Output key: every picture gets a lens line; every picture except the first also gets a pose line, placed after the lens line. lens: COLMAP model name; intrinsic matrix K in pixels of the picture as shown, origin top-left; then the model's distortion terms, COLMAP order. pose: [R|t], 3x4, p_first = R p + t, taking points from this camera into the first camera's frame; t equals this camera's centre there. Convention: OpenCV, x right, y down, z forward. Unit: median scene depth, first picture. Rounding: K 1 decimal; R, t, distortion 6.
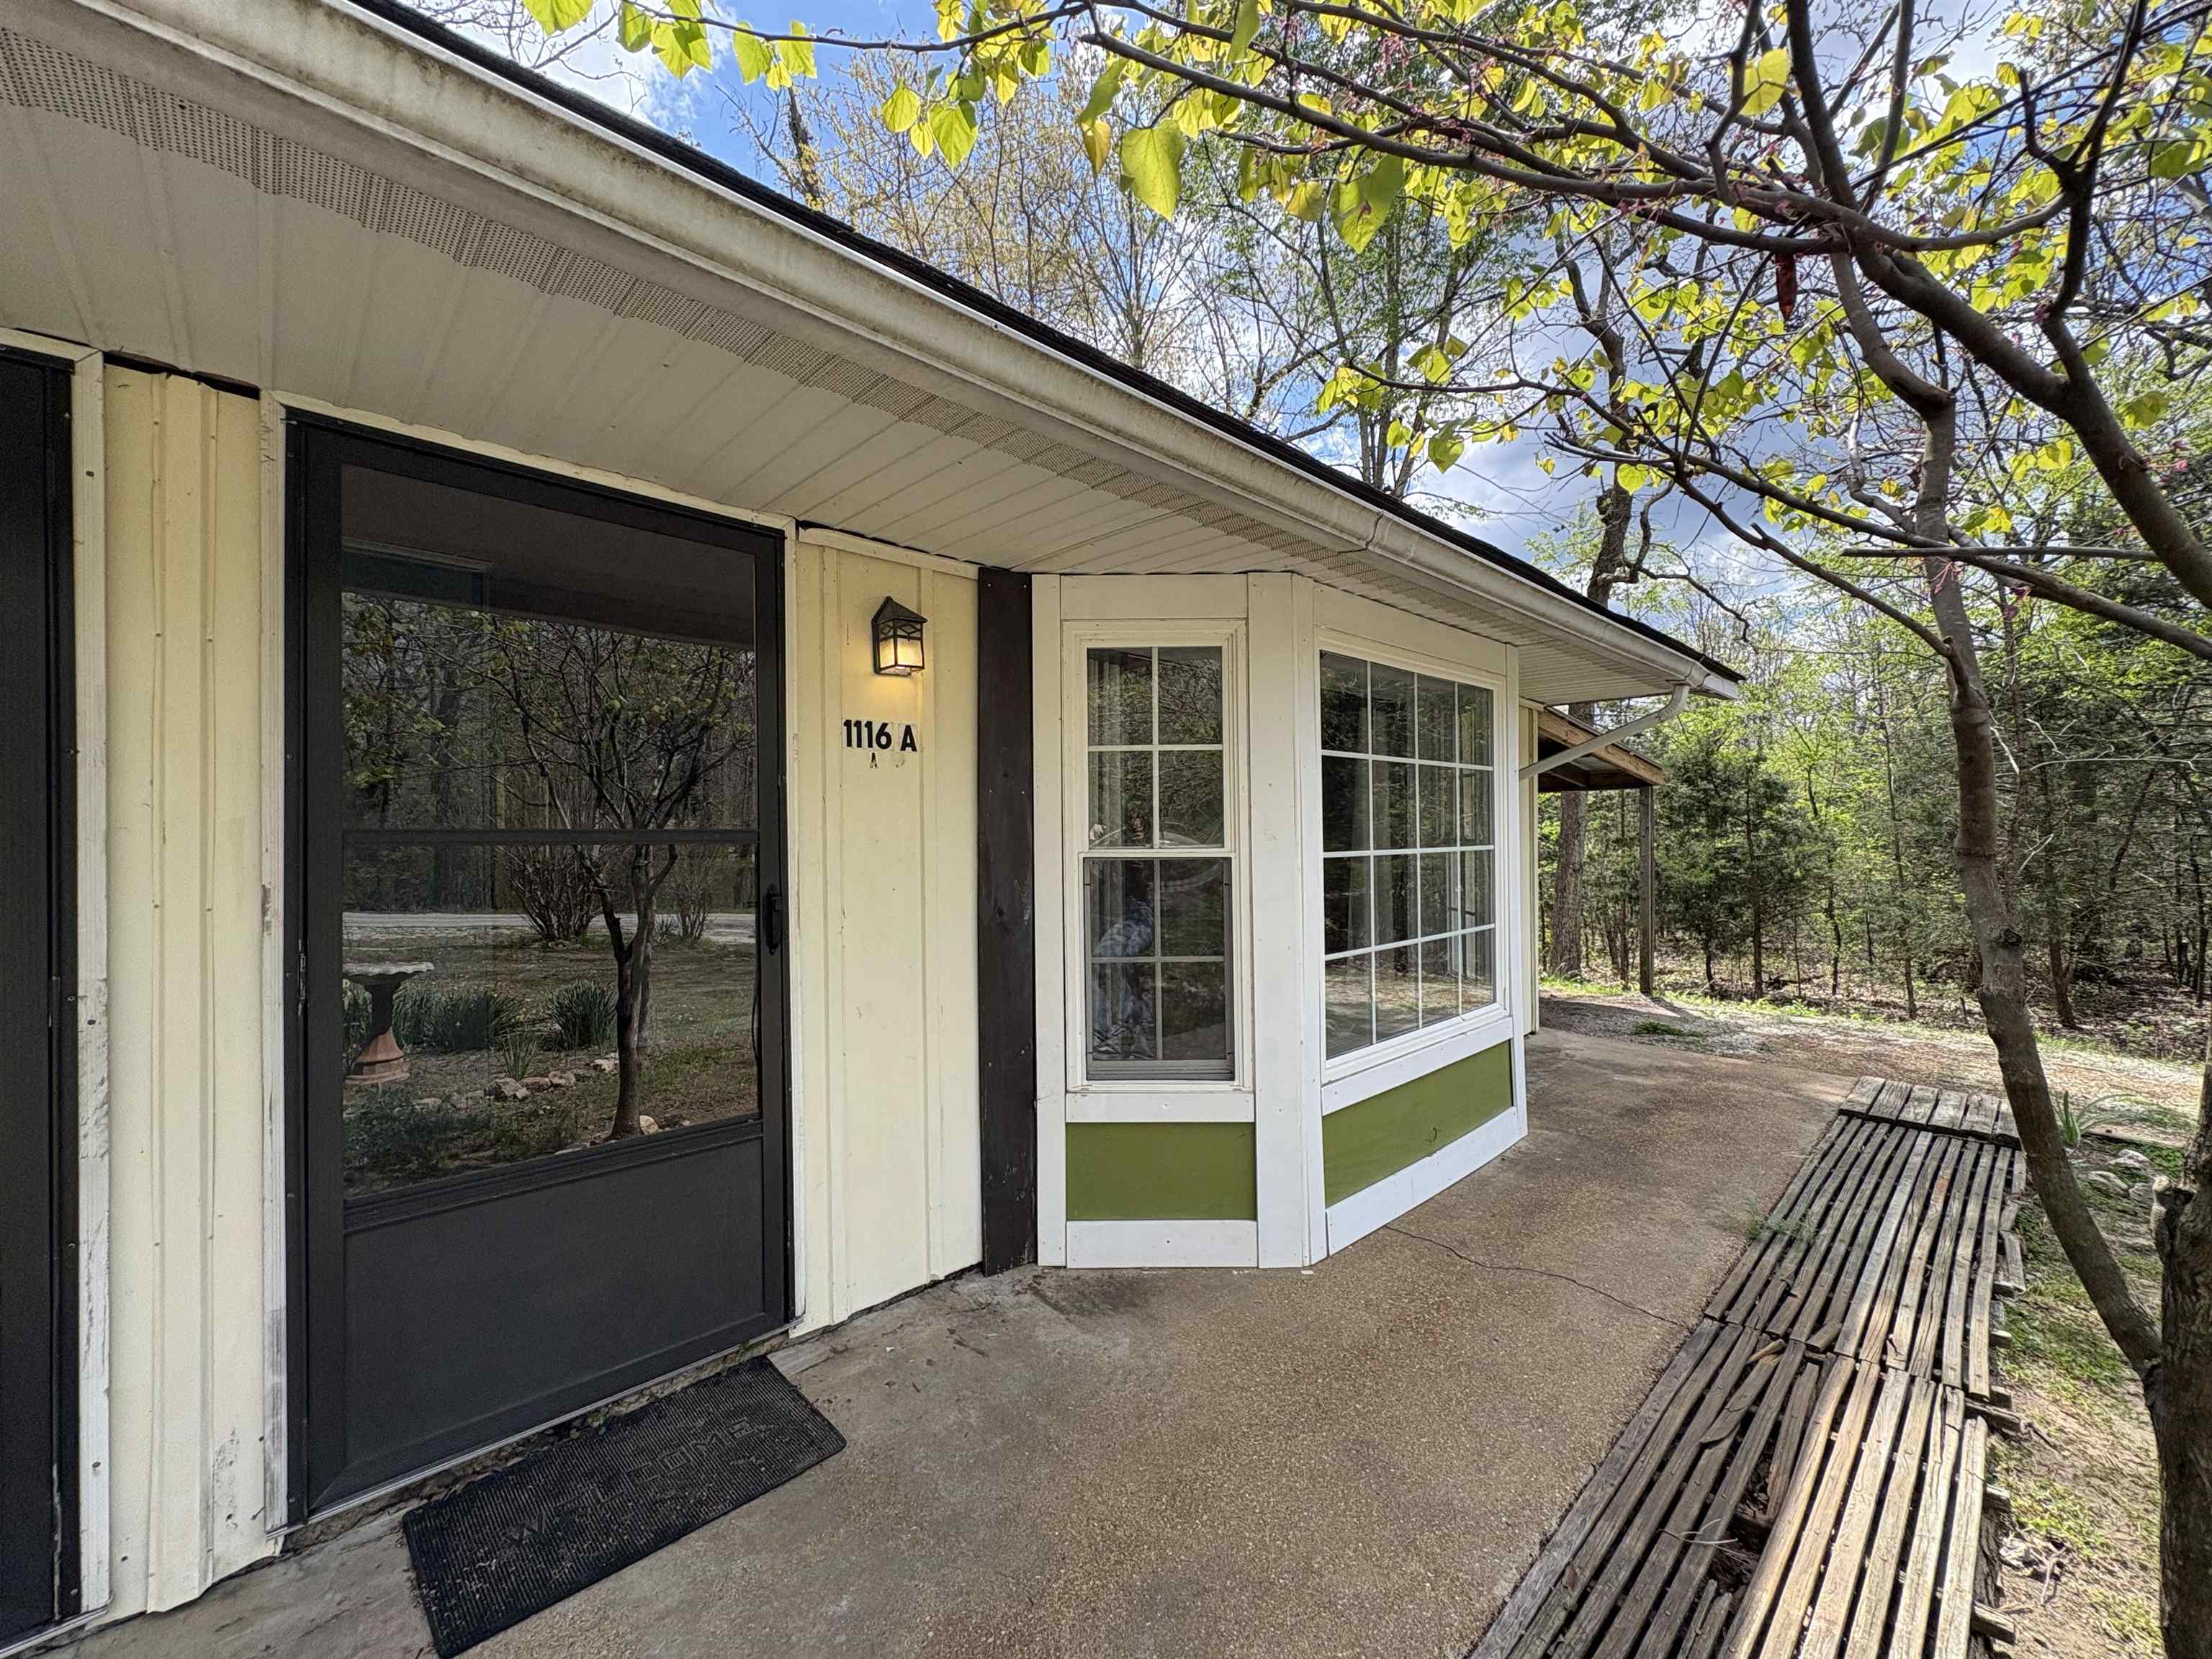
lens RADIAL K [[881.5, 0, 1103.0], [0, 881.5, 827.8], [0, 0, 1]] dist [-0.000543, 0.000546]
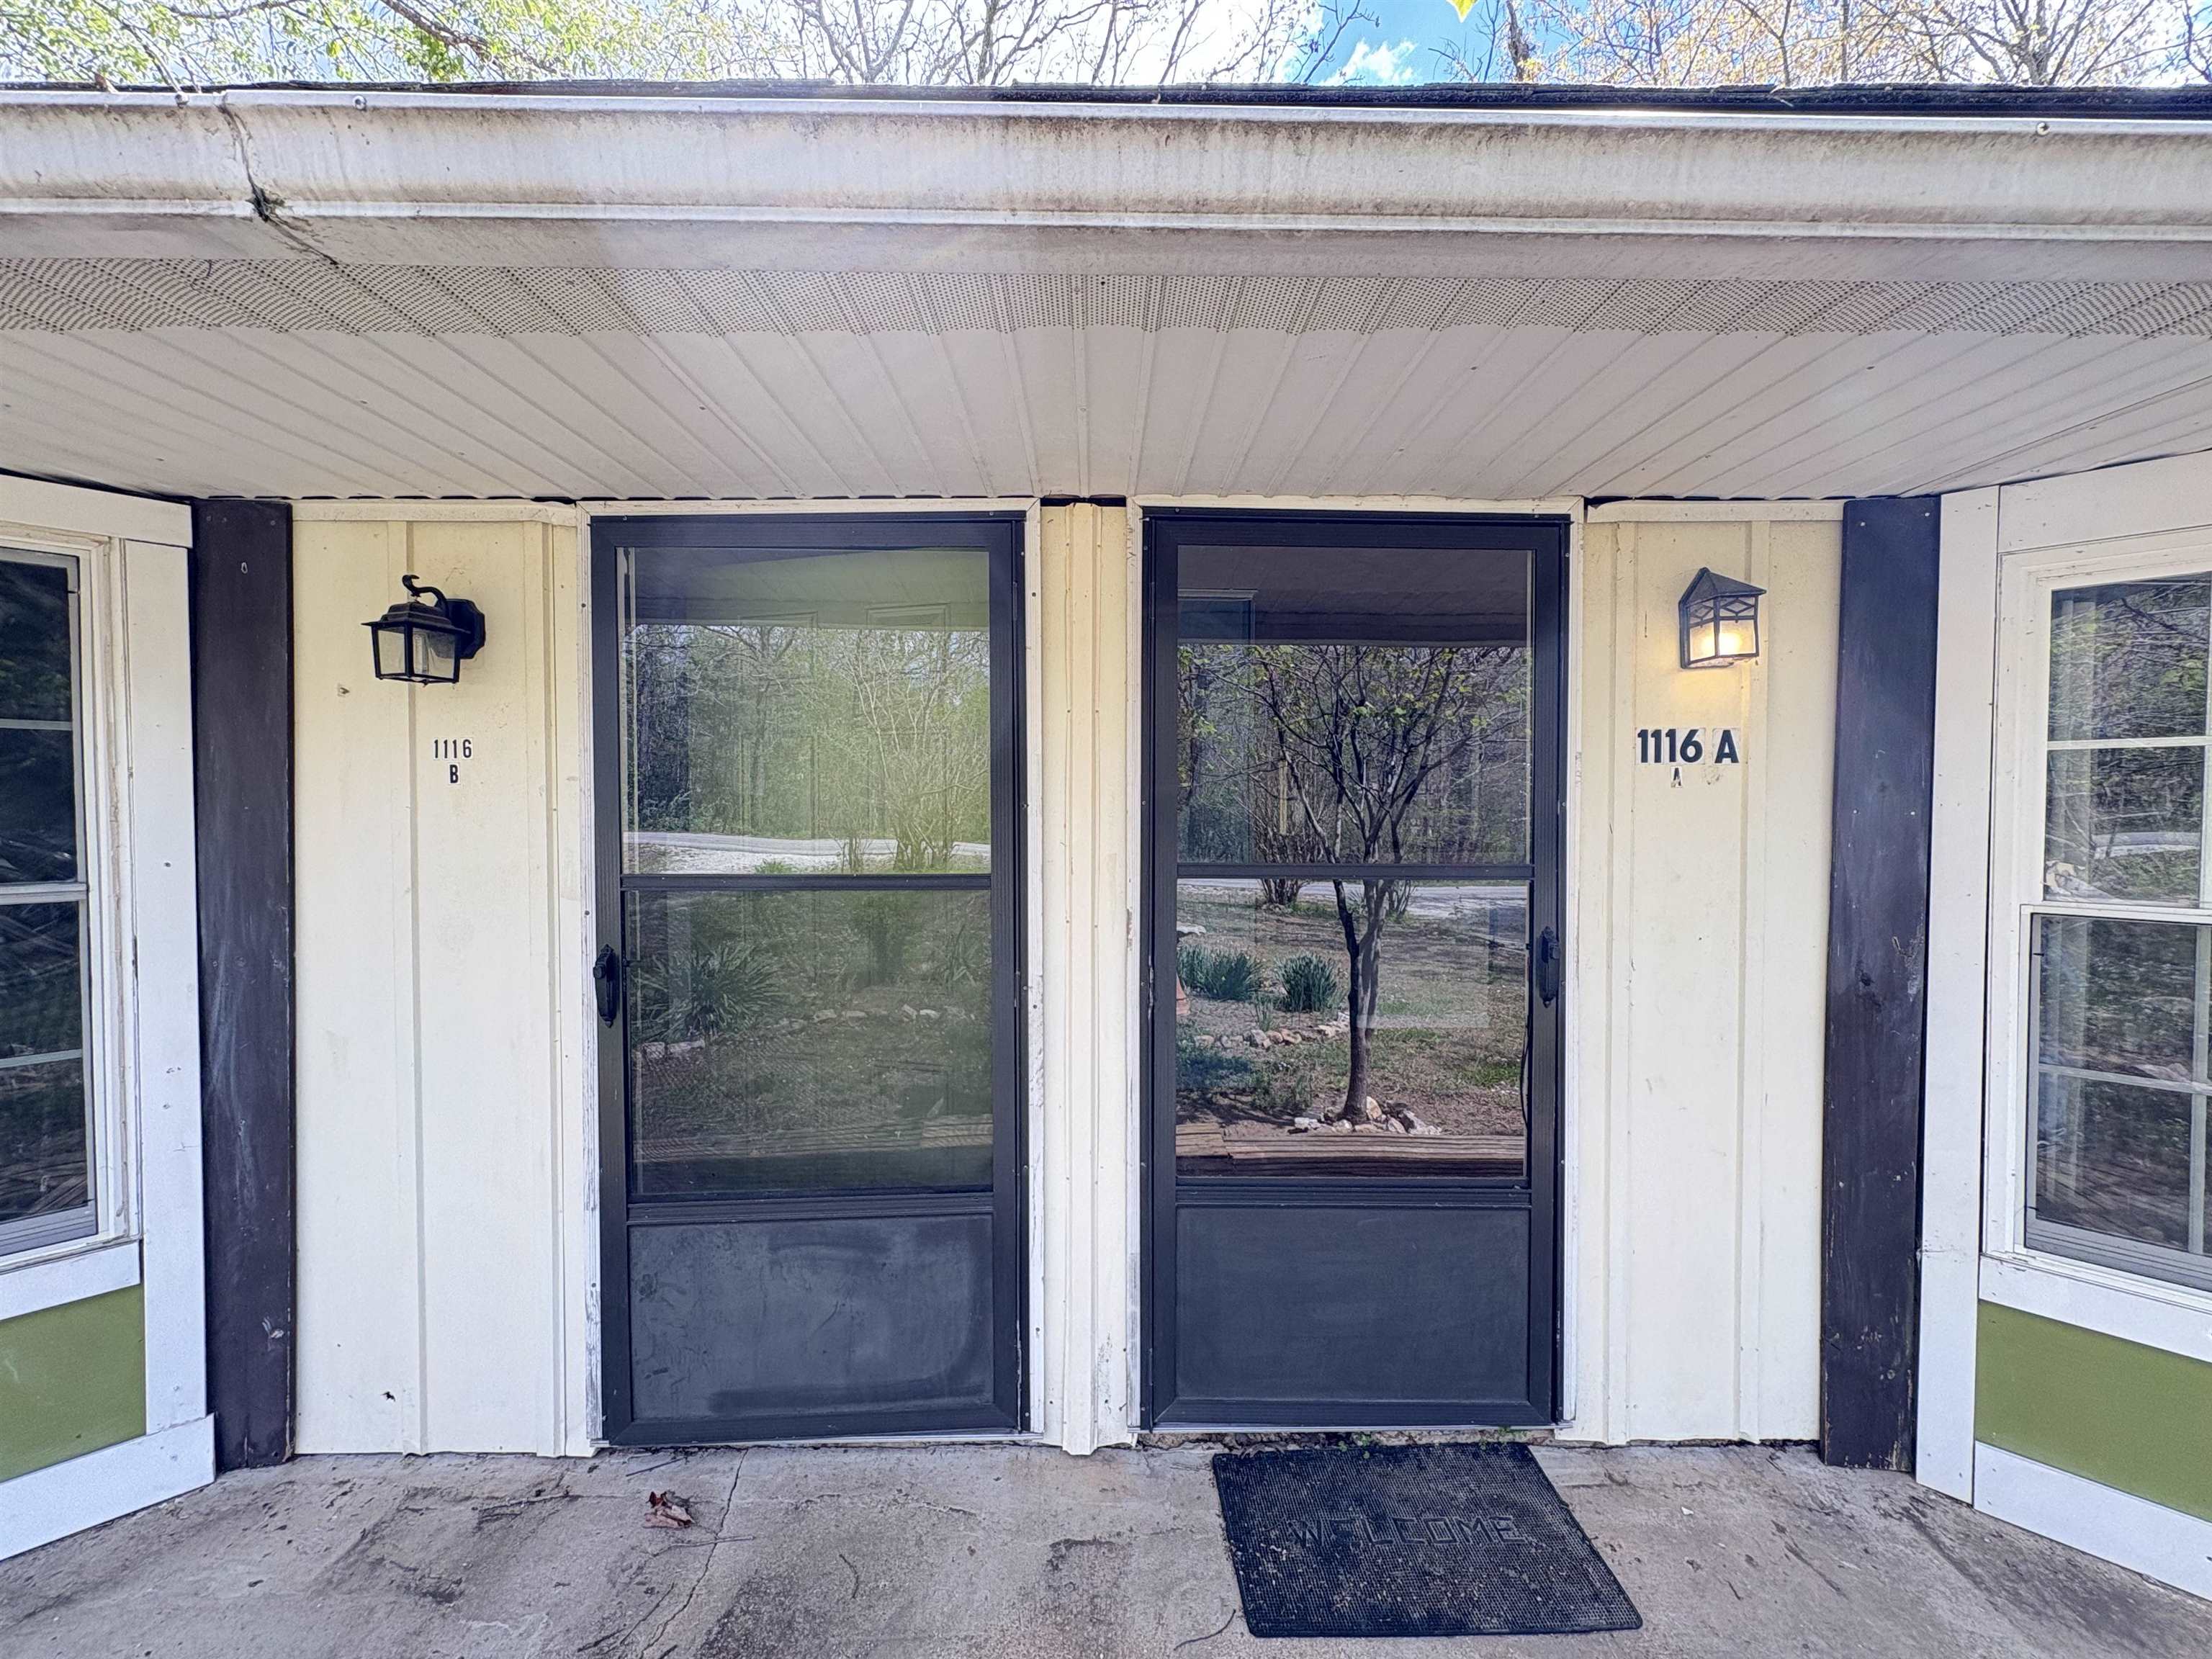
lens RADIAL K [[881.5, 0, 1107.7], [0, 881.5, 829.9], [0, 0, 1]] dist [-0.000543, 0.000546]
pose [[0.733218, 0.029646, -0.679347, -0.104126], [-0.003334, 0.999194, 0.040005, -0.066507], [0.679985, -0.027067, 0.732726, 0.063568]]
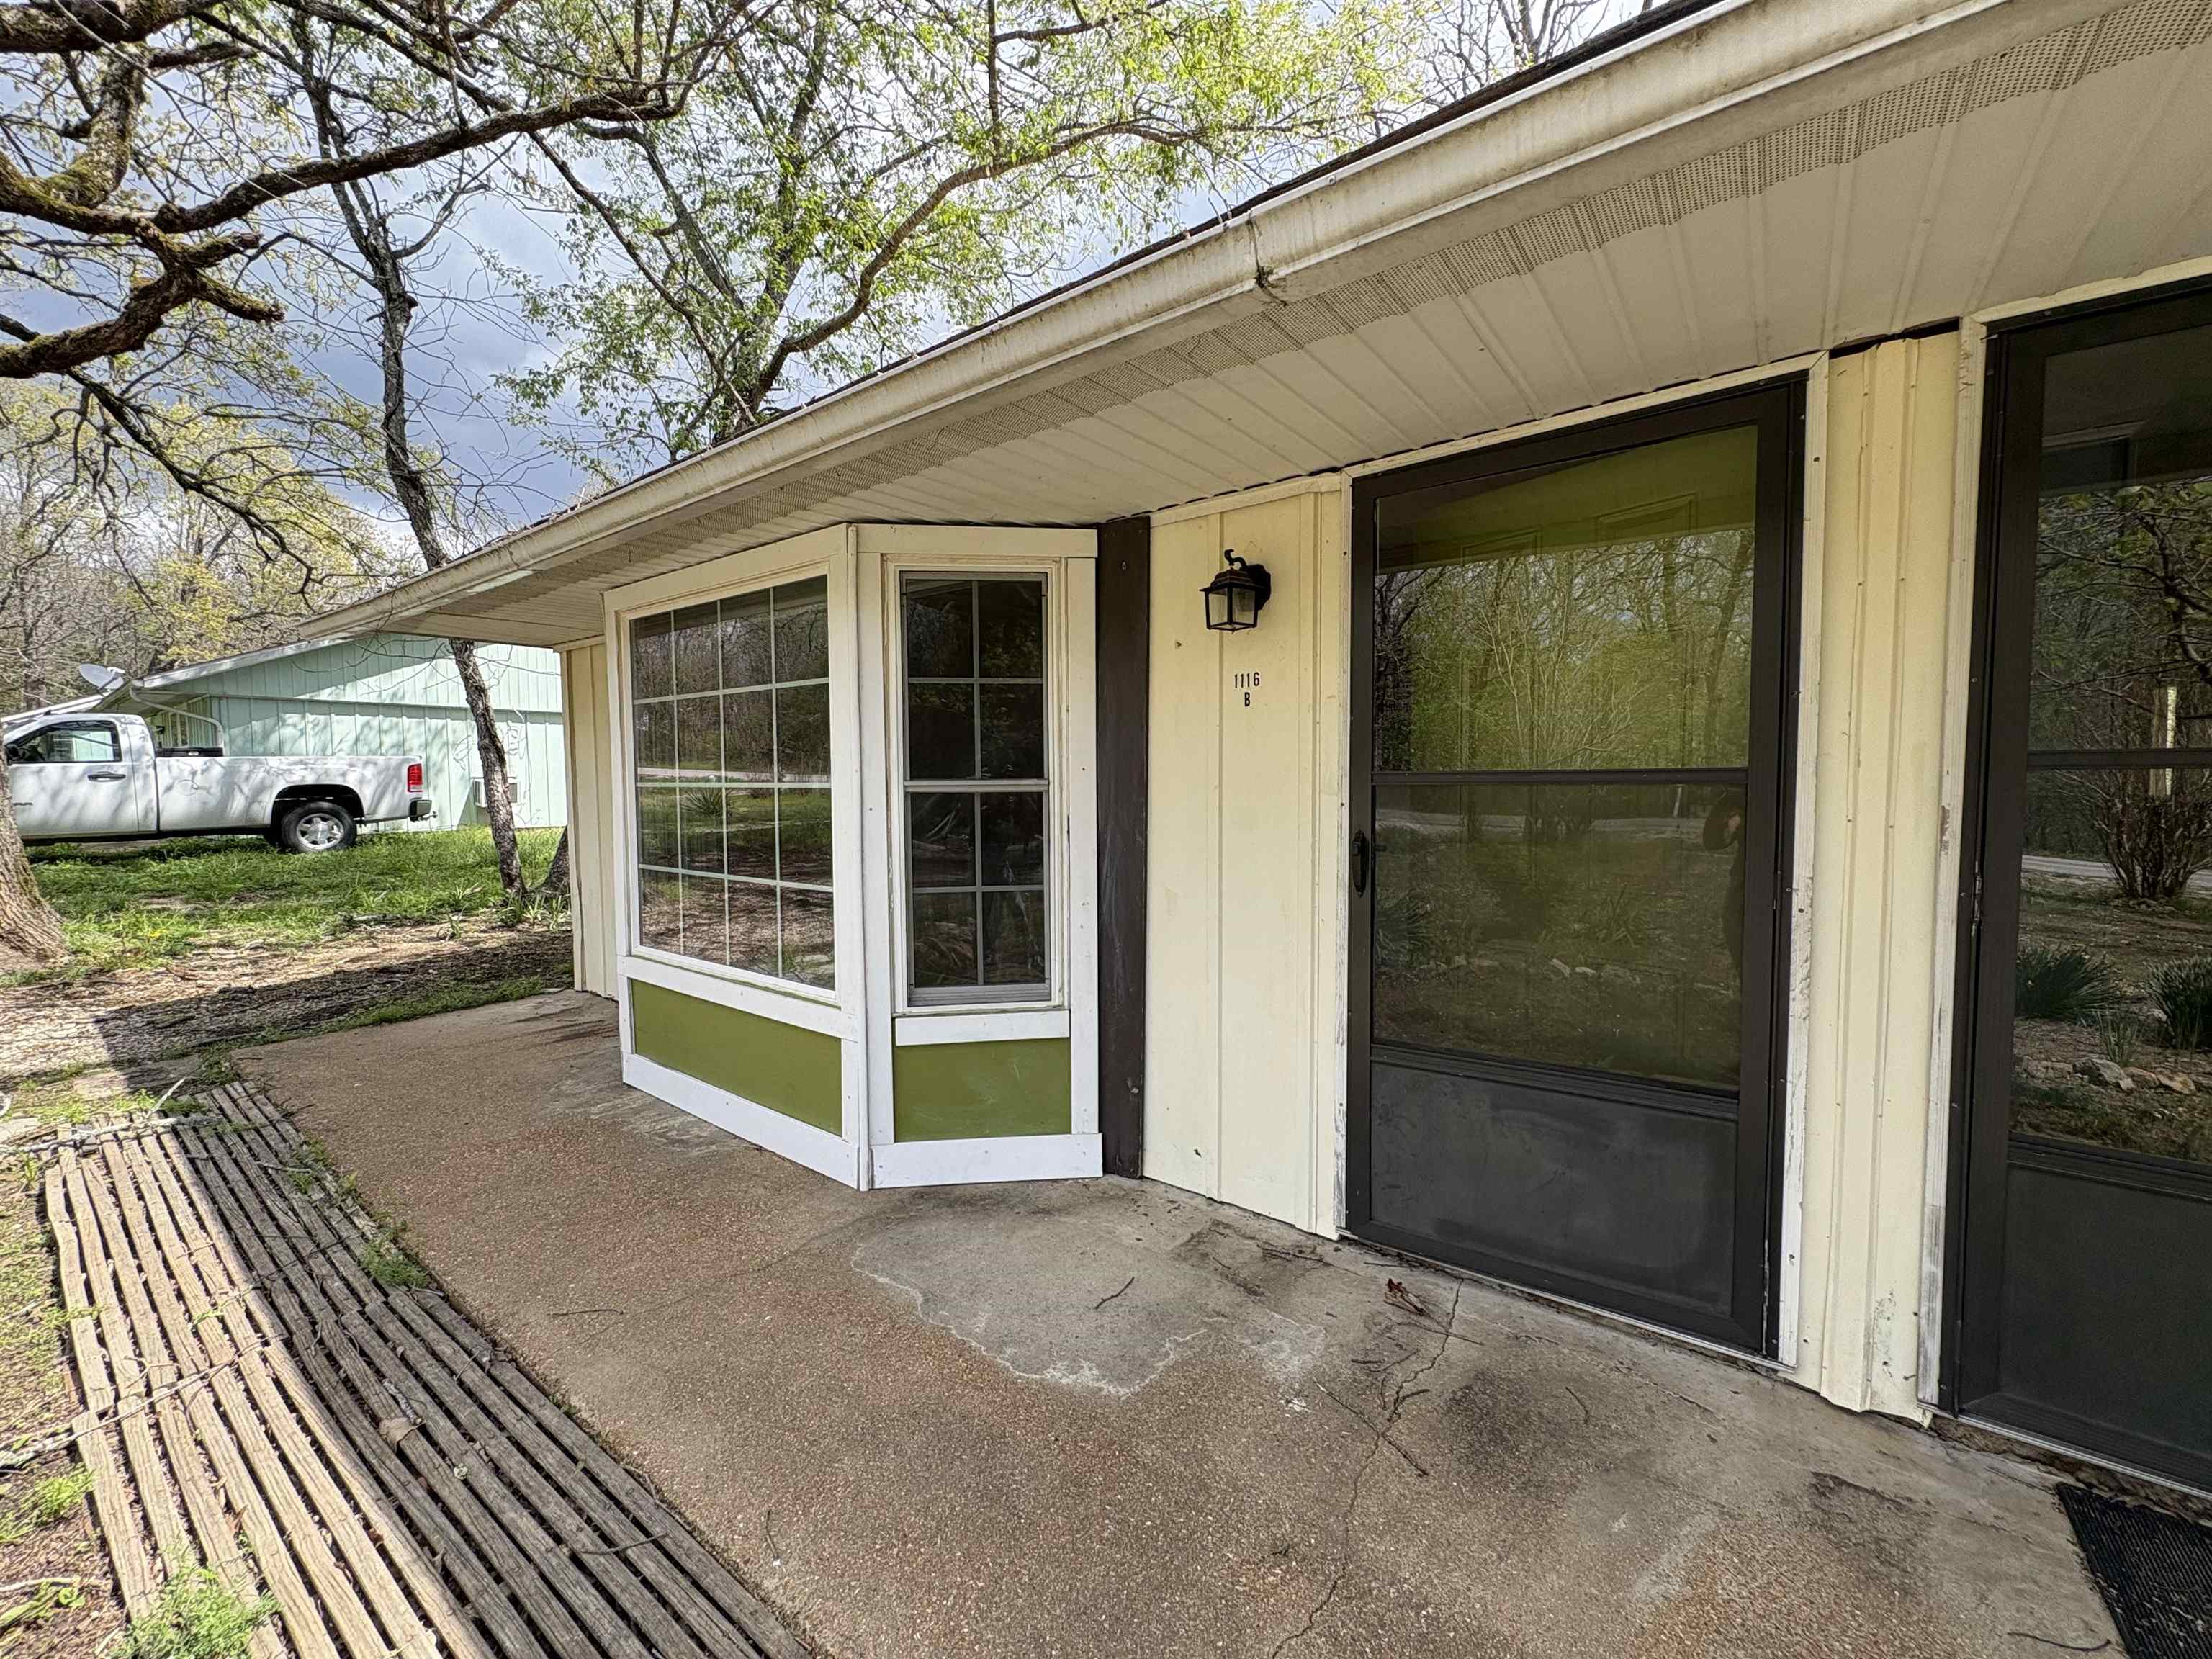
lens RADIAL K [[881.5, 0, 1106.8], [0, 881.5, 828.9], [0, 0, 1]] dist [-0.000543, 0.000546]
pose [[0.158327, 0.062659, -0.985397, -0.054094], [0.012307, 0.997782, 0.065424, 0.007605], [0.987310, -0.022485, 0.157205, -0.103896]]
